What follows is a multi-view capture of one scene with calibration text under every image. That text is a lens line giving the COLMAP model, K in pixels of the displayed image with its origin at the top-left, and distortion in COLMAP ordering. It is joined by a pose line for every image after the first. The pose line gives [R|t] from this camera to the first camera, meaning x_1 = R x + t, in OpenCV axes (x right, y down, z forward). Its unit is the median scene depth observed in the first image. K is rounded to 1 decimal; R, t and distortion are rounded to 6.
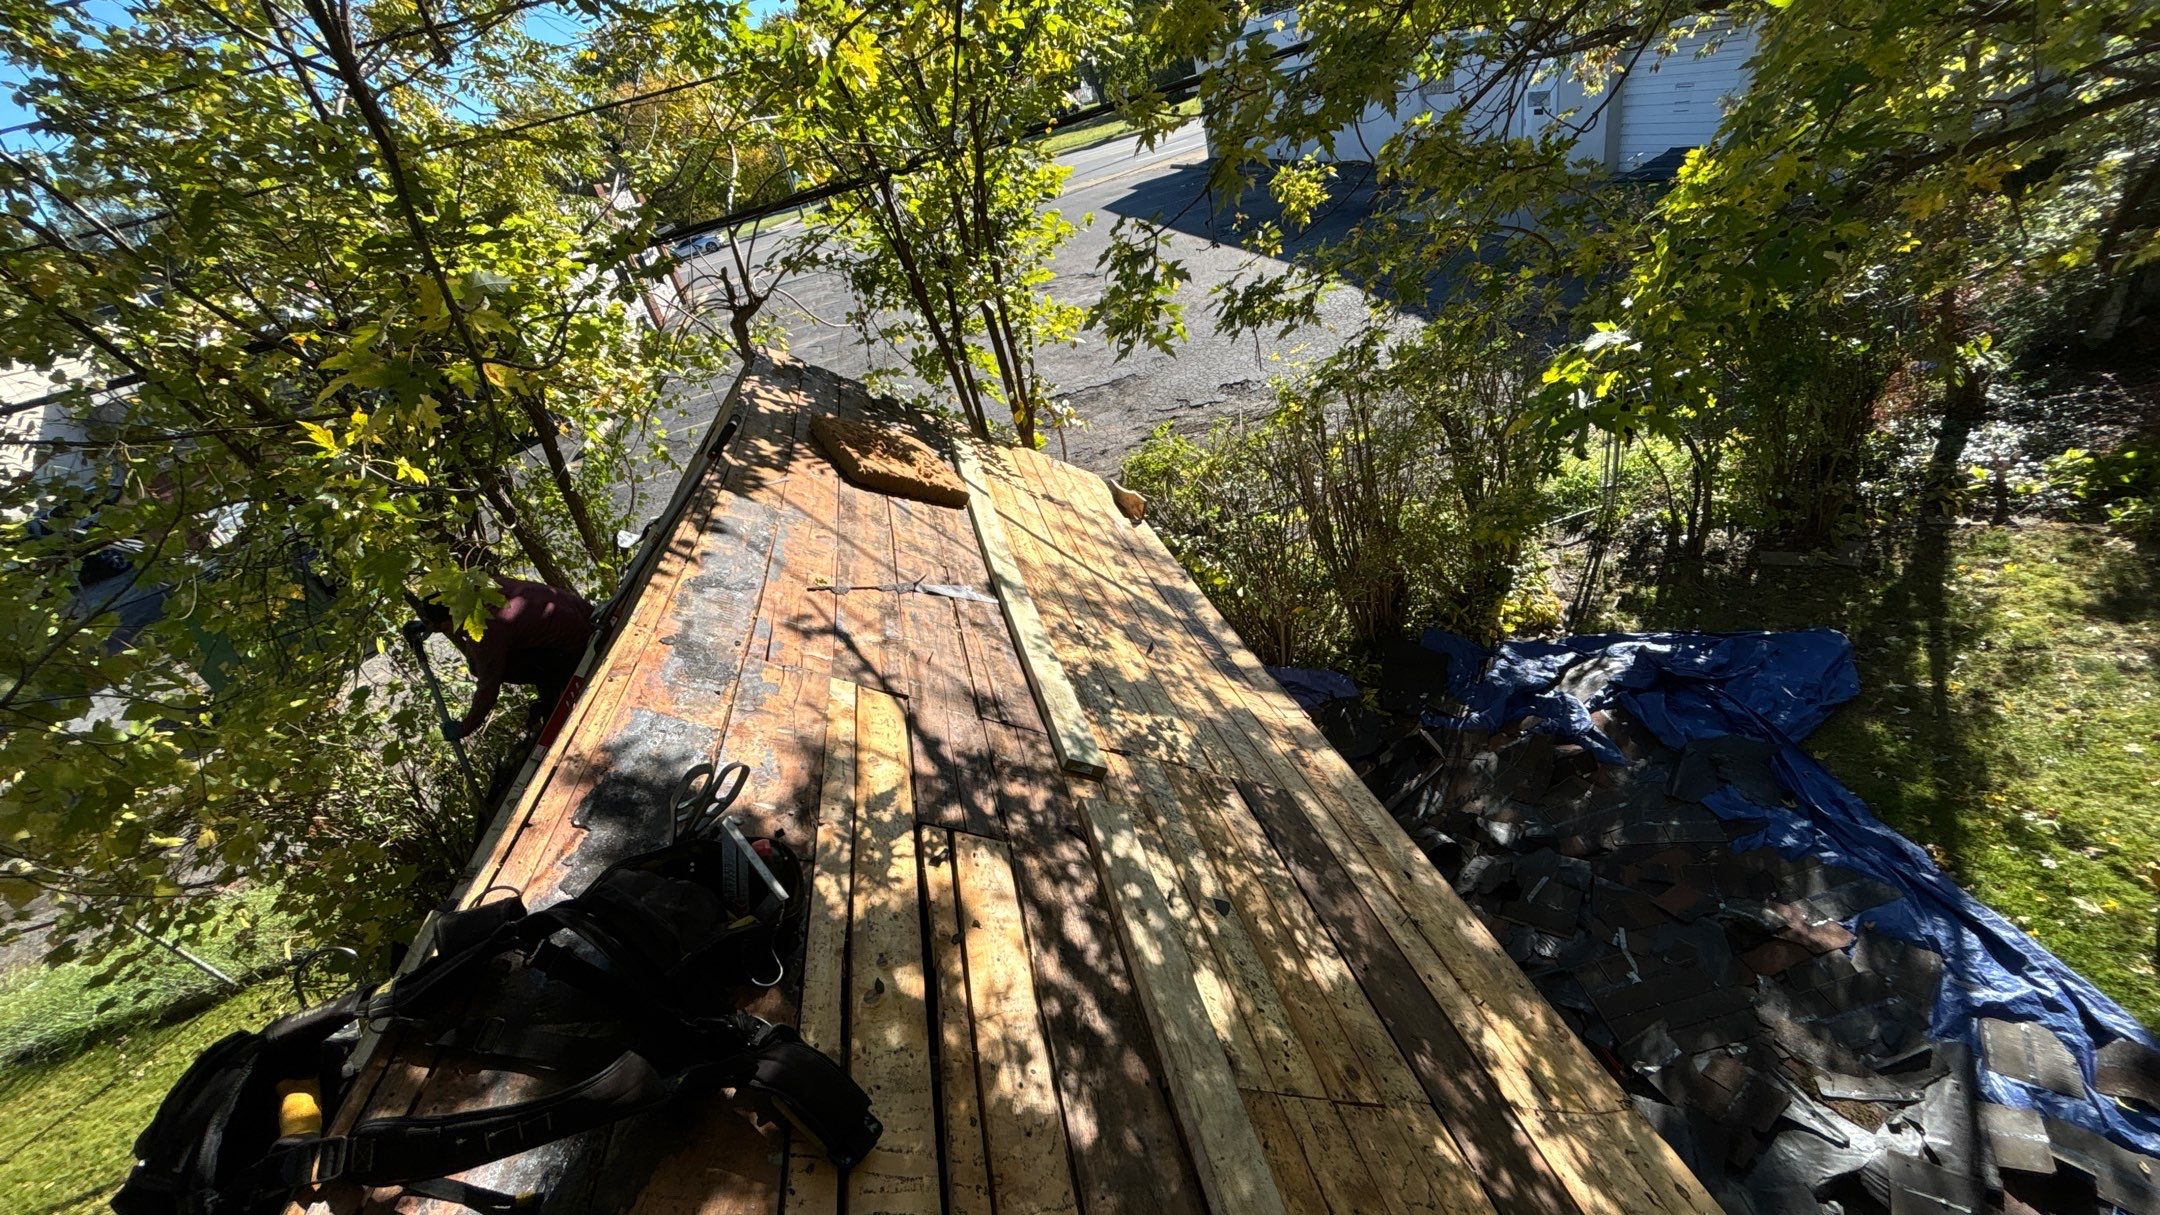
lens RADIAL K [[866.1, 0, 1082.8], [0, 866.1, 627.8], [0, 0, 1]] dist [0.024071, -0.008890]
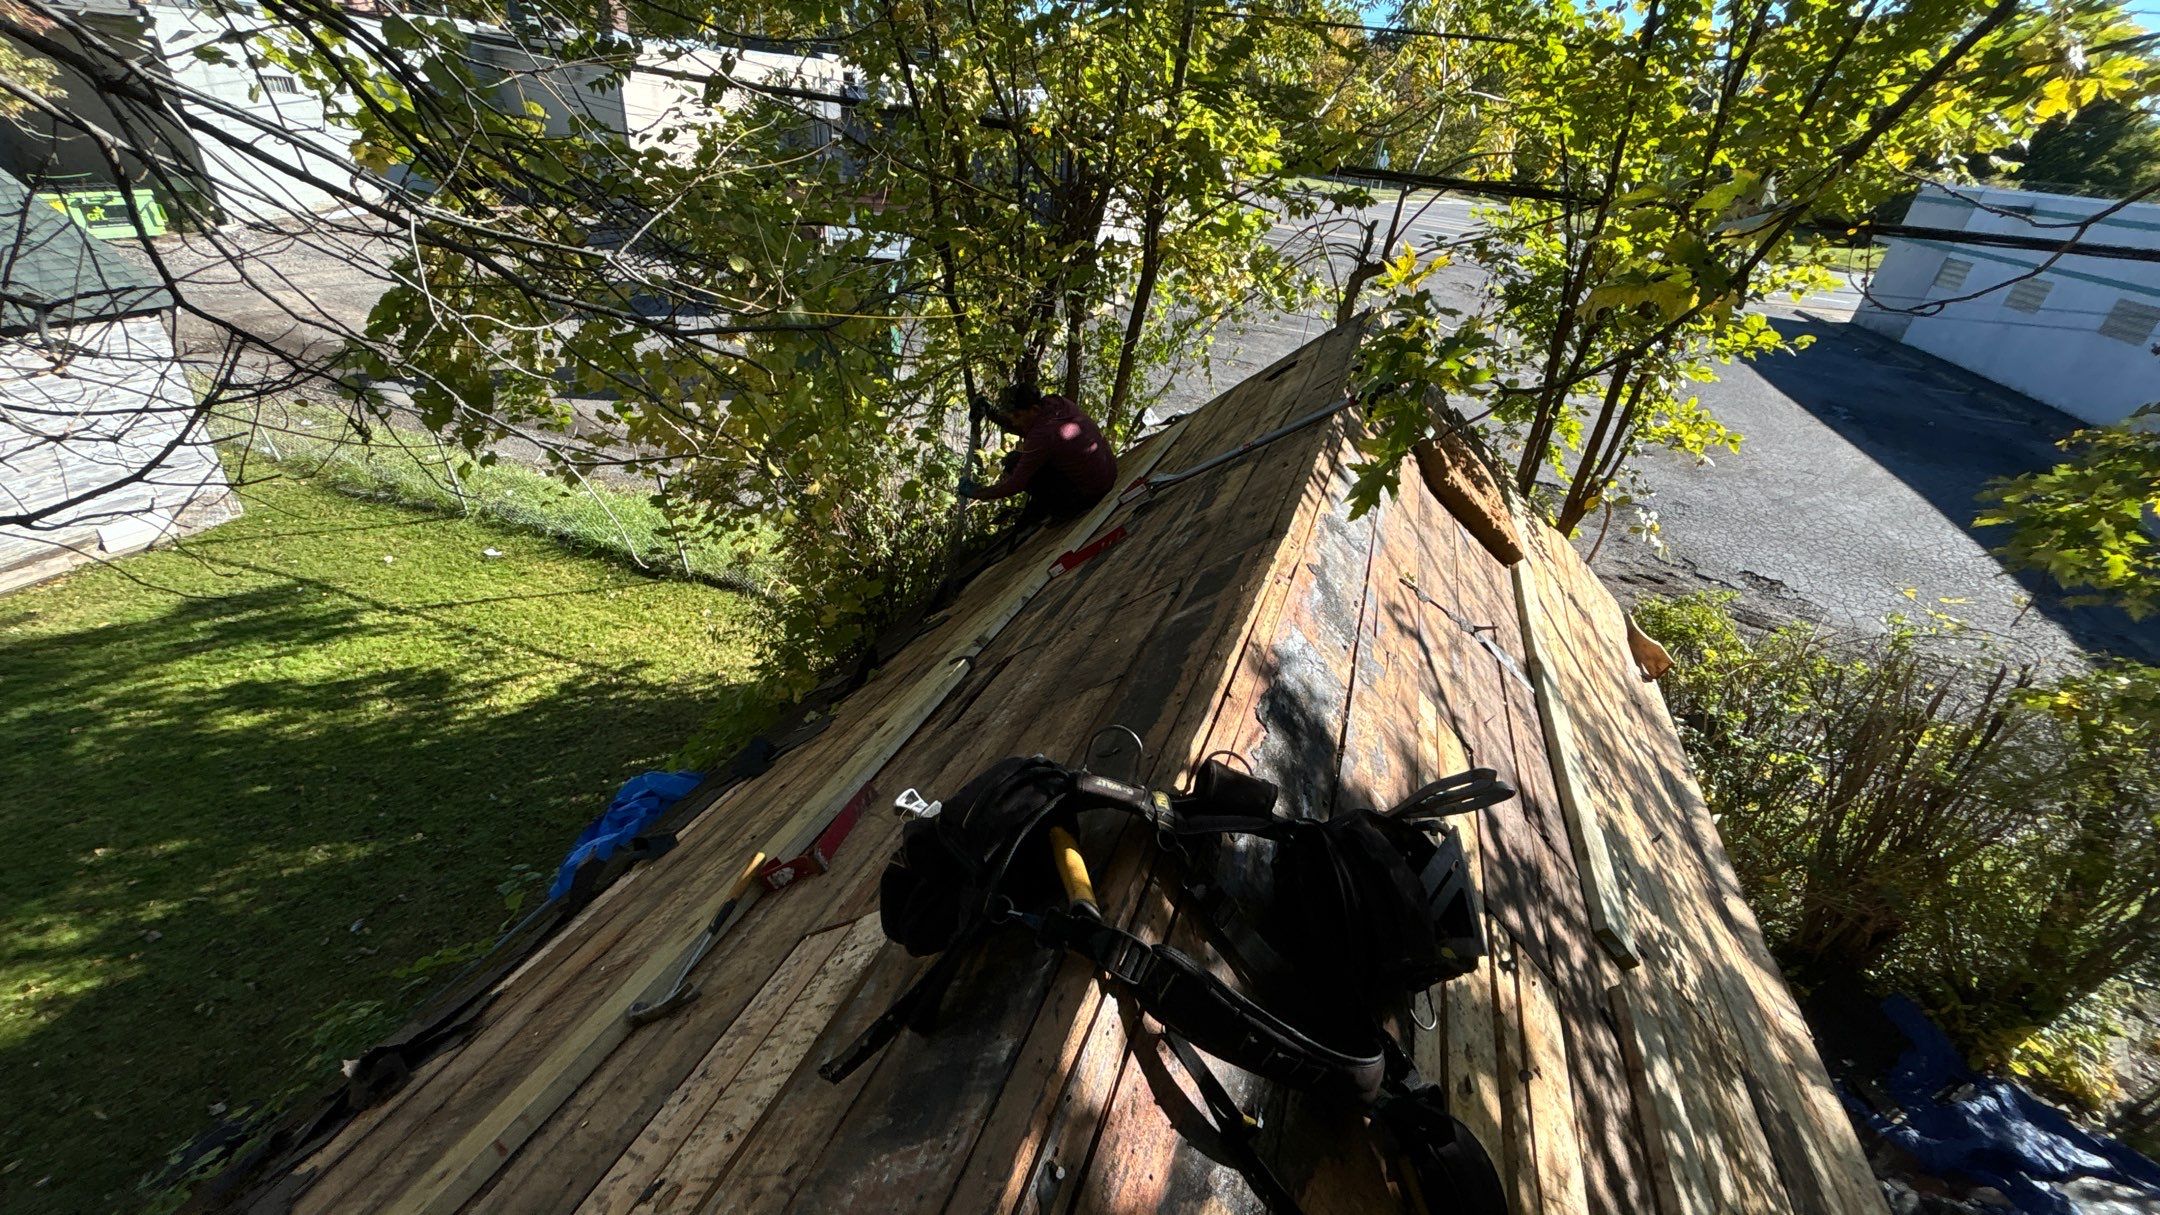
lens RADIAL K [[877.1, 0, 1074.4], [0, 877.1, 607.6], [0, 0, 1]] dist [0.001662, -0.000458]
pose [[0.783117, 0.536460, -0.314545, -0.201282], [-0.536458, 0.838604, 0.094637, 0.056575], [0.314547, 0.094628, 0.944513, 0.007818]]
